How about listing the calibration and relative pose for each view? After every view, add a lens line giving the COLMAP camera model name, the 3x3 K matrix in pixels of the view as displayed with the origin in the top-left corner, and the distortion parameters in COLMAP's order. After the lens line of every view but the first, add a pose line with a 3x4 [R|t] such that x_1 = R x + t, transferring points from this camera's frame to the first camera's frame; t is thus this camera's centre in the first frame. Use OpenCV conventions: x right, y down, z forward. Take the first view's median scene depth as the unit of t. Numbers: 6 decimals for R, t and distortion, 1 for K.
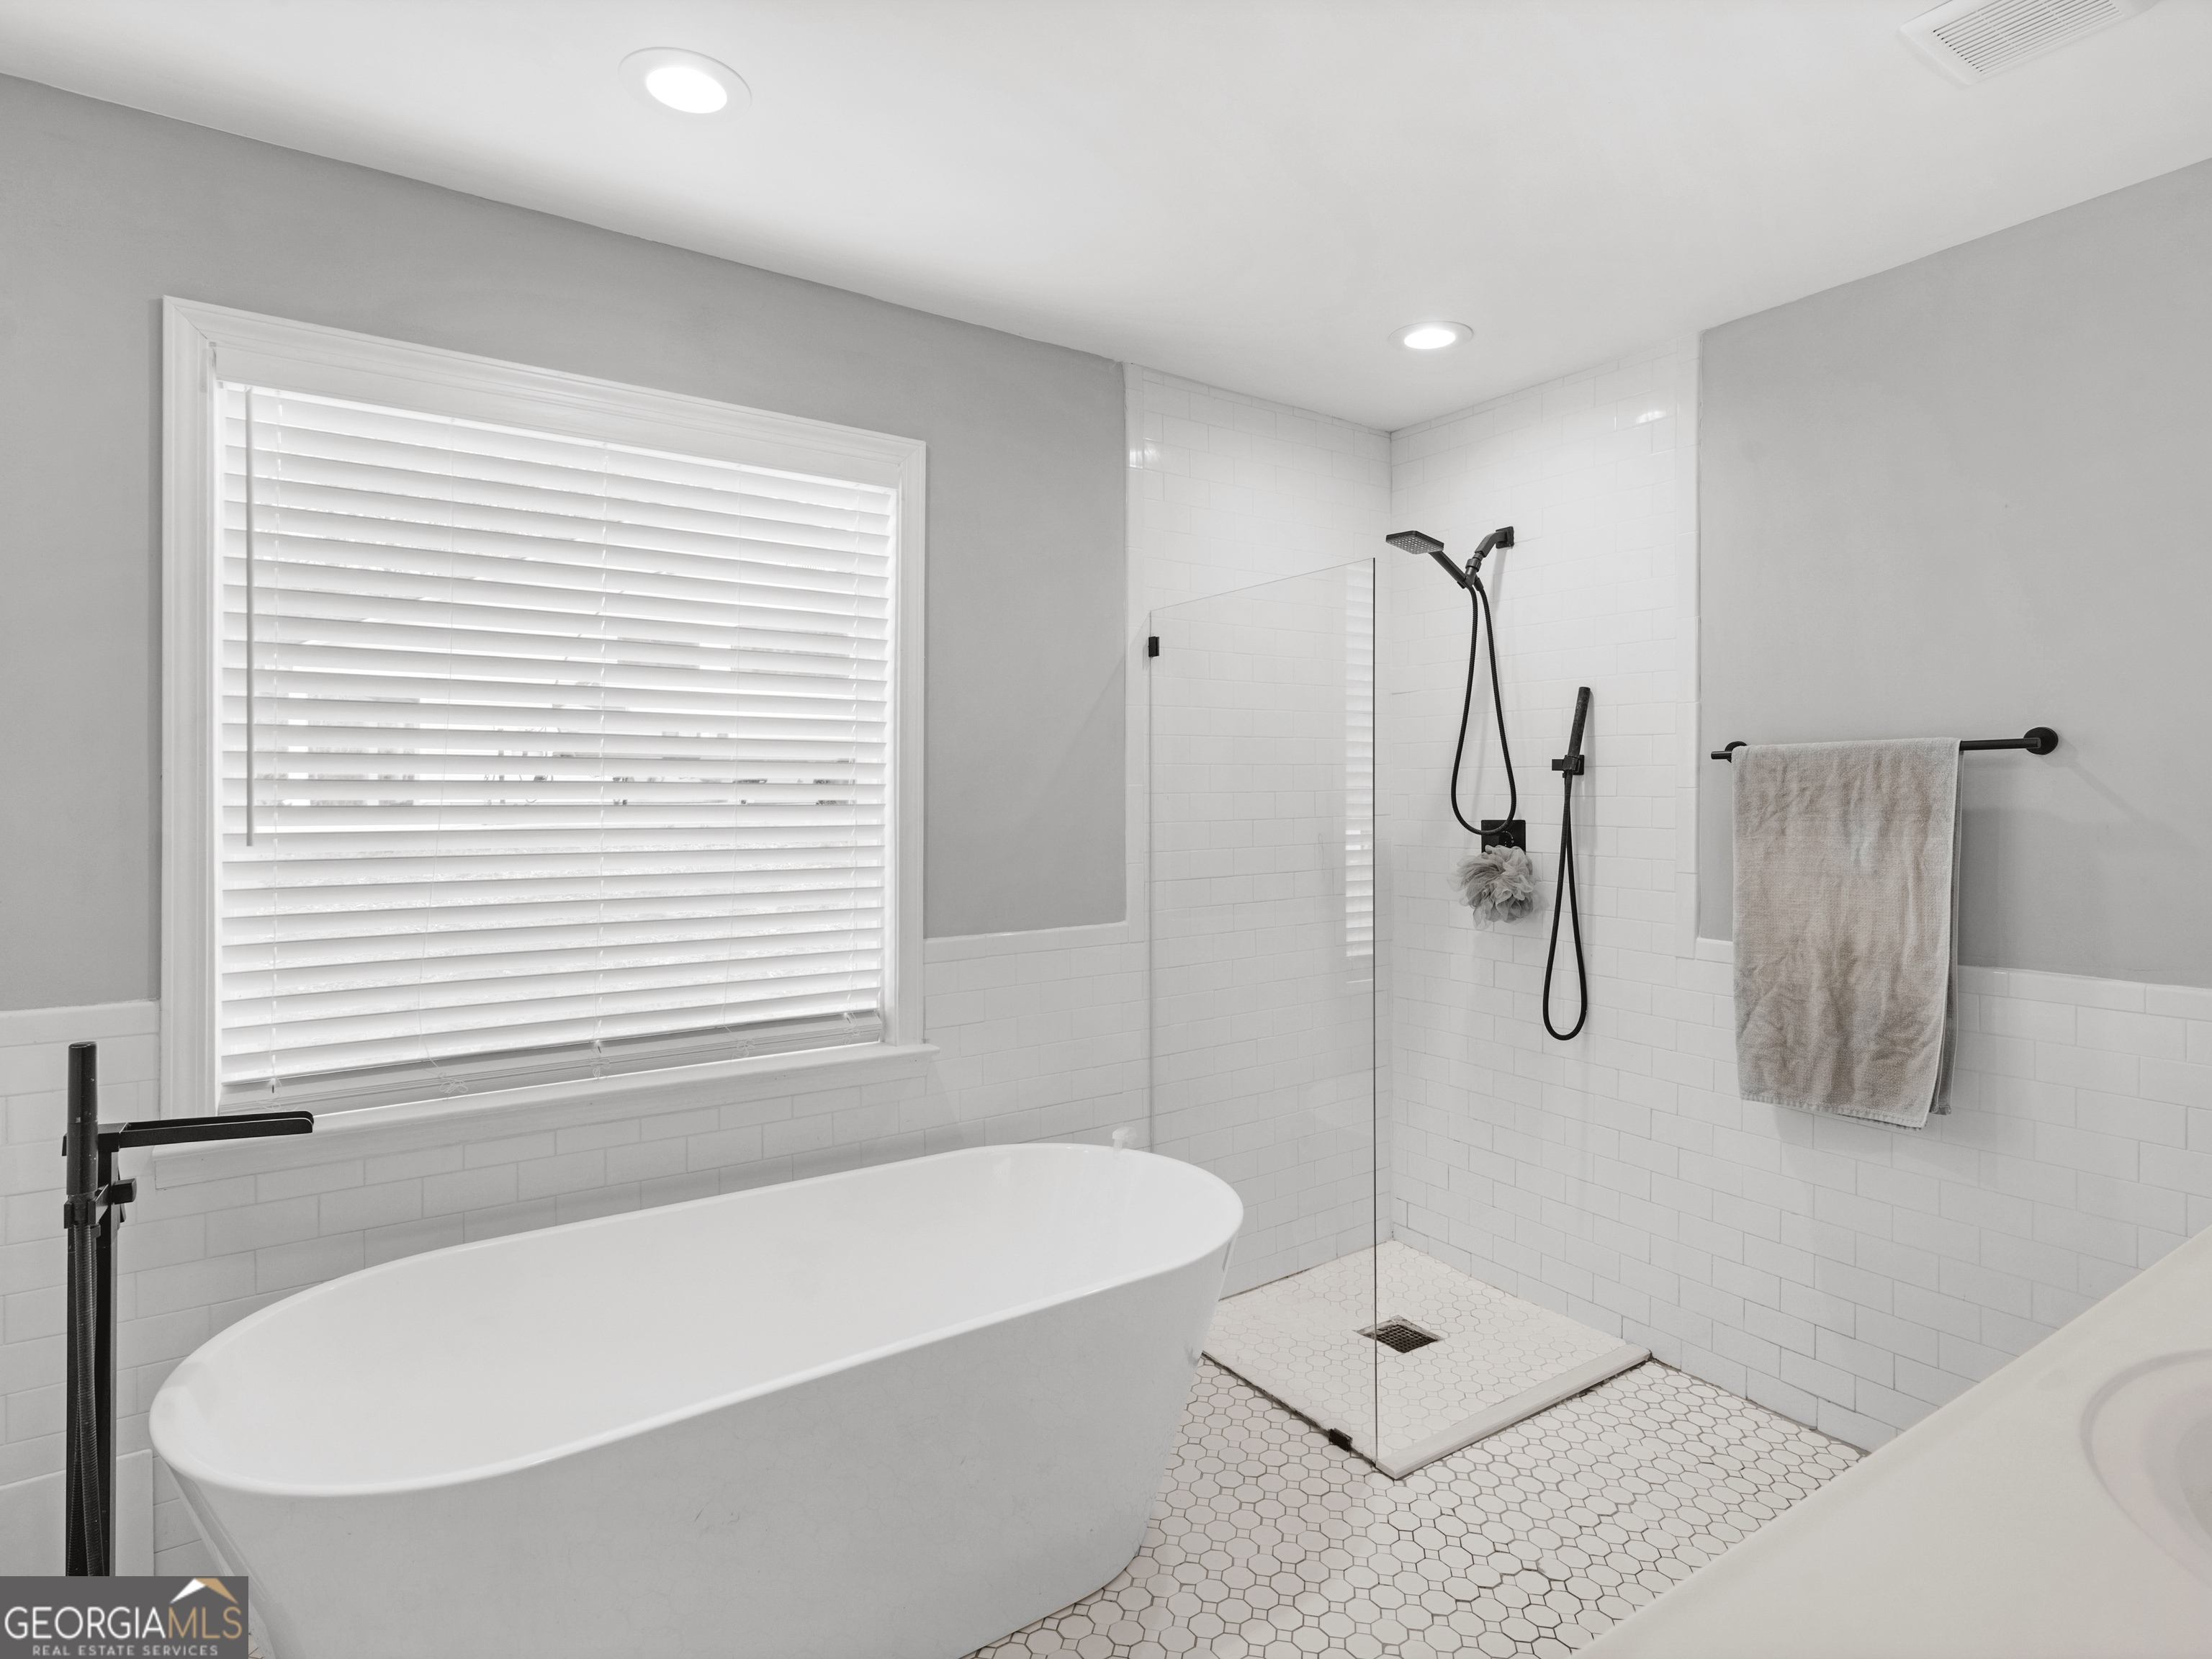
lens RADIAL K [[1148.2, 0, 1132.2], [0, 1148.2, 810.6], [0, 0, 1]] dist [0.001311, 0.001159]
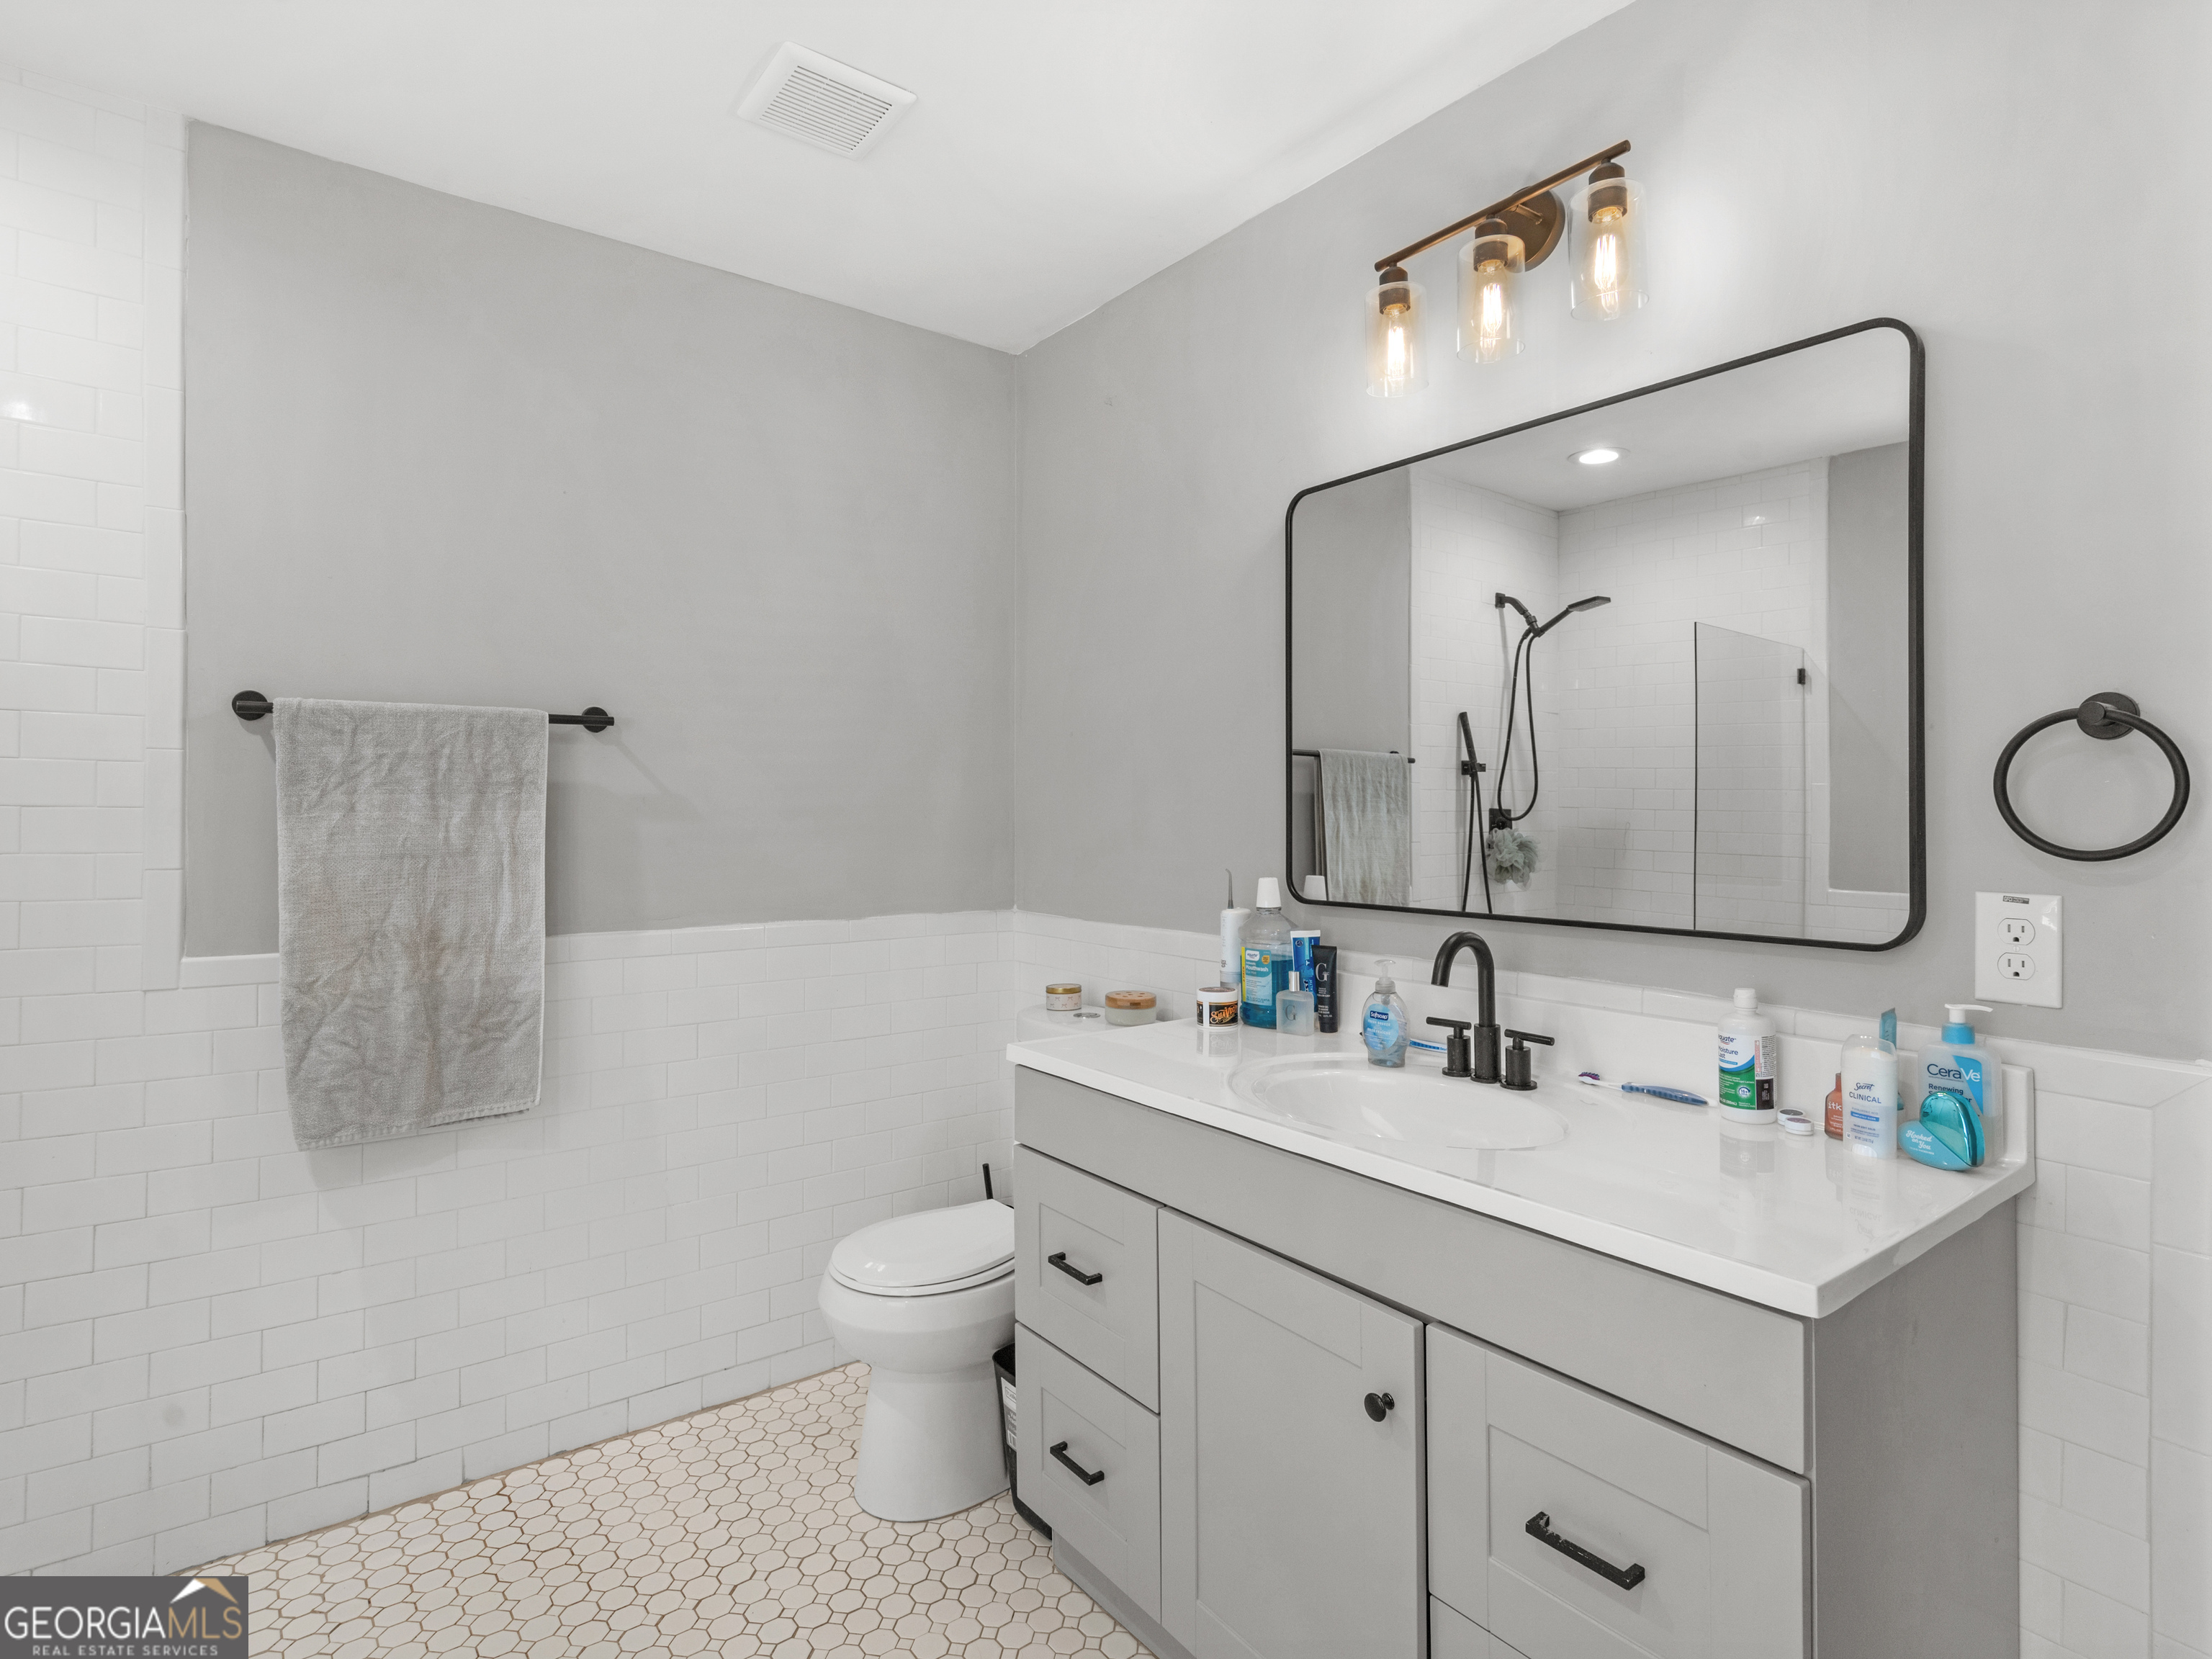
lens RADIAL K [[1148.2, 0, 1101.8], [0, 1148.2, 814.8], [0, 0, 1]] dist [0.001311, 0.001159]
pose [[-0.034313, -0.006447, 0.999390, -0.274161], [0.006865, 0.999954, 0.006686, 0.022322], [-0.999388, 0.007090, -0.034267, 0.499402]]
